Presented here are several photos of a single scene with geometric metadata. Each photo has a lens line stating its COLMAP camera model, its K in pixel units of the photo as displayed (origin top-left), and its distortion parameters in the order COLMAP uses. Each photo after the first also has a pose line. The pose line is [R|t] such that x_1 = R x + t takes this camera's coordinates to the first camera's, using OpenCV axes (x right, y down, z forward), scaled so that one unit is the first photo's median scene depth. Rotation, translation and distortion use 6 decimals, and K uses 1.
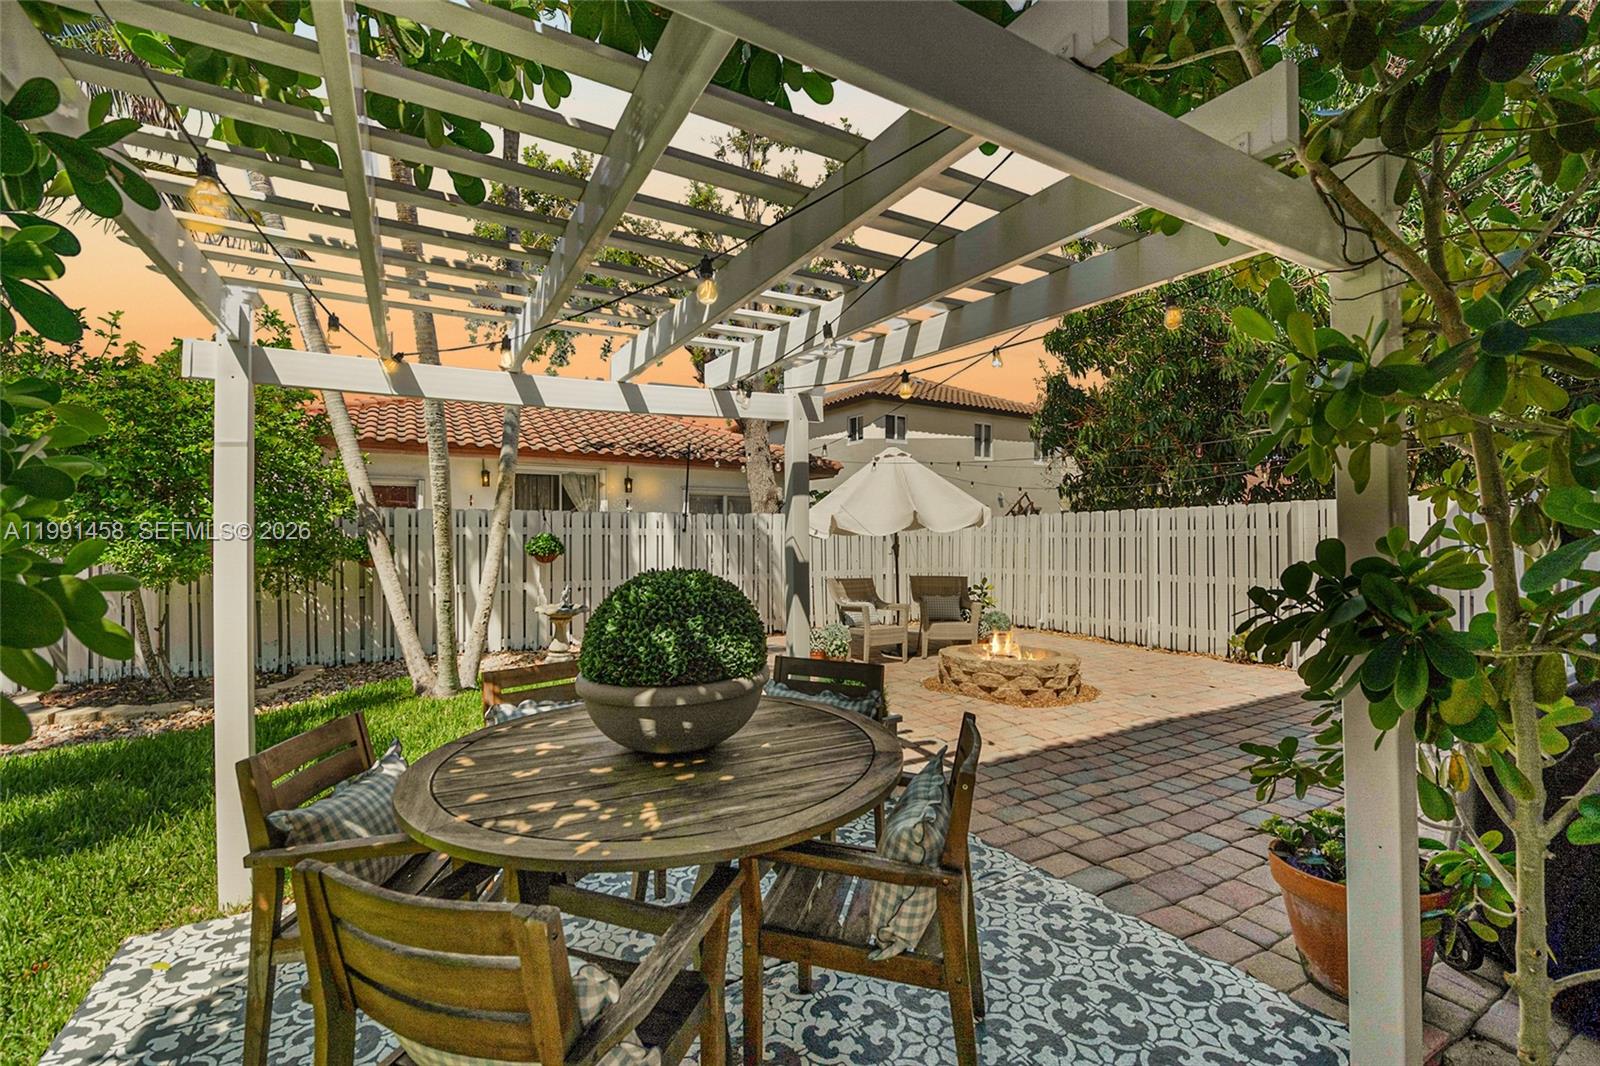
lens RADIAL K [[680.1, 0, 799.8], [0, 680.1, 526.6], [0, 0, 1]] dist [-0.000996, -0.003685]
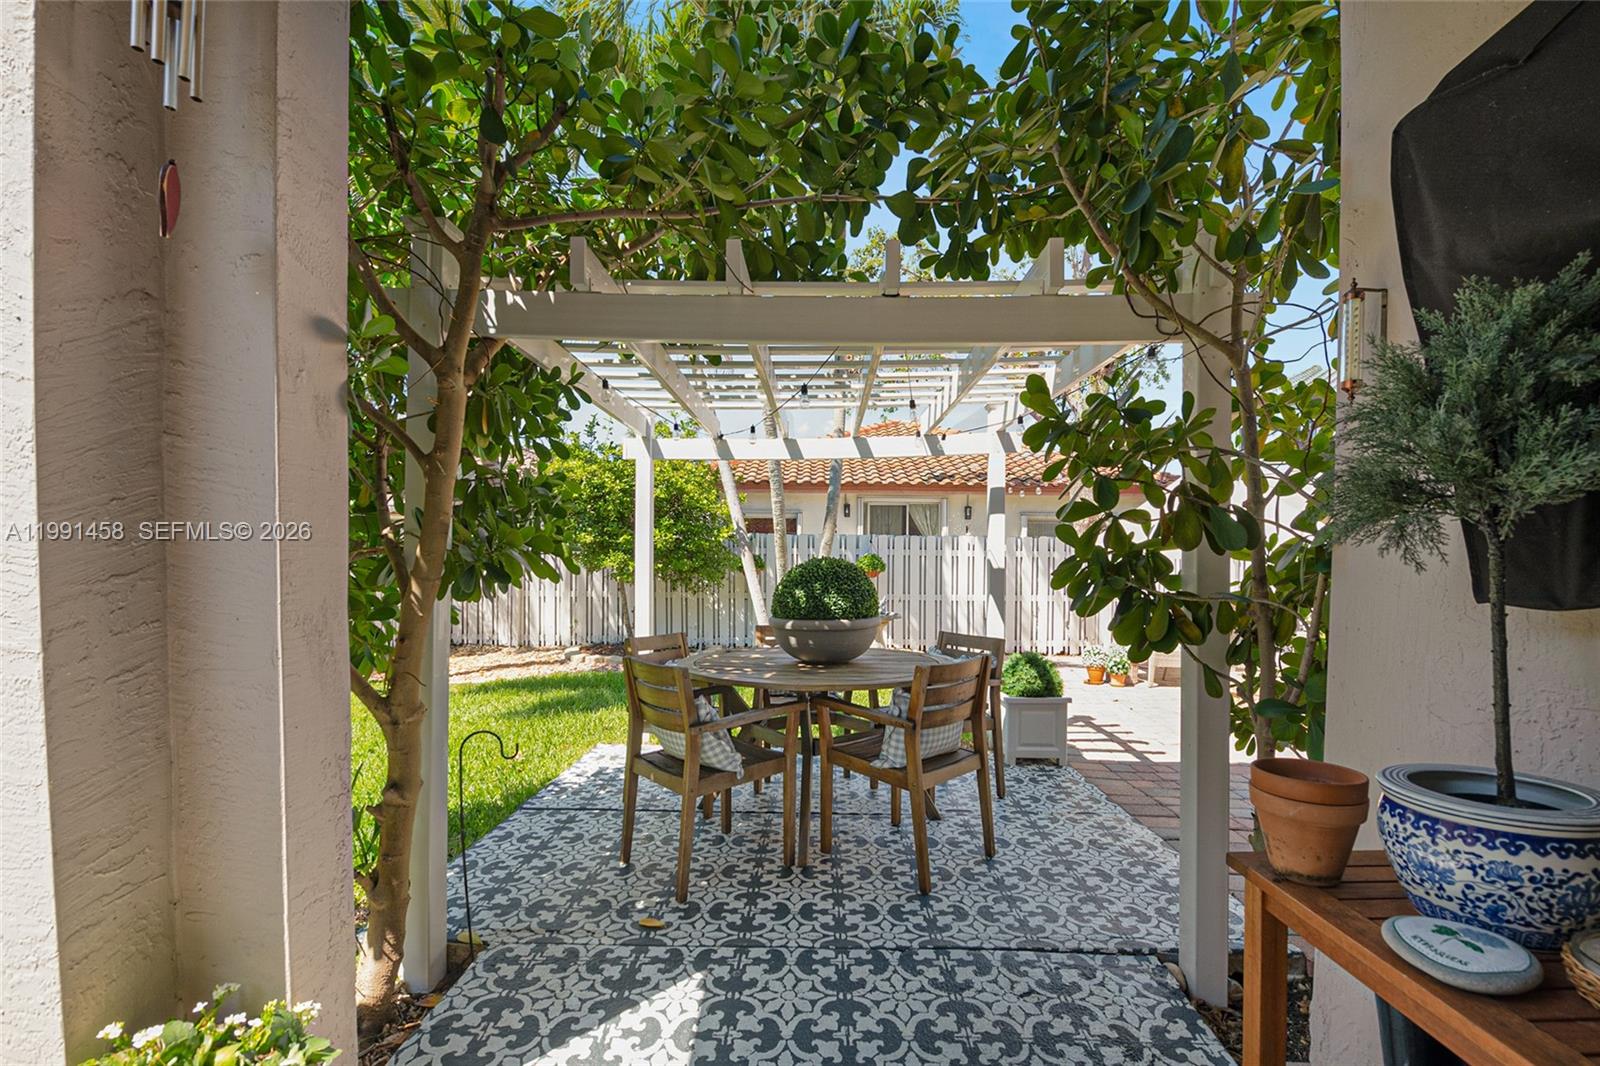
lens RADIAL K [[662.2, 0, 796.3], [0, 662.2, 560.3], [0, 0, 1]] dist [0.000041, -0.000047]
pose [[0.859742, 0.012065, -0.510586, 0.194252], [-0.007042, 0.999906, 0.011770, 0.015500], [0.510680, -0.006524, 0.859746, -0.148034]]
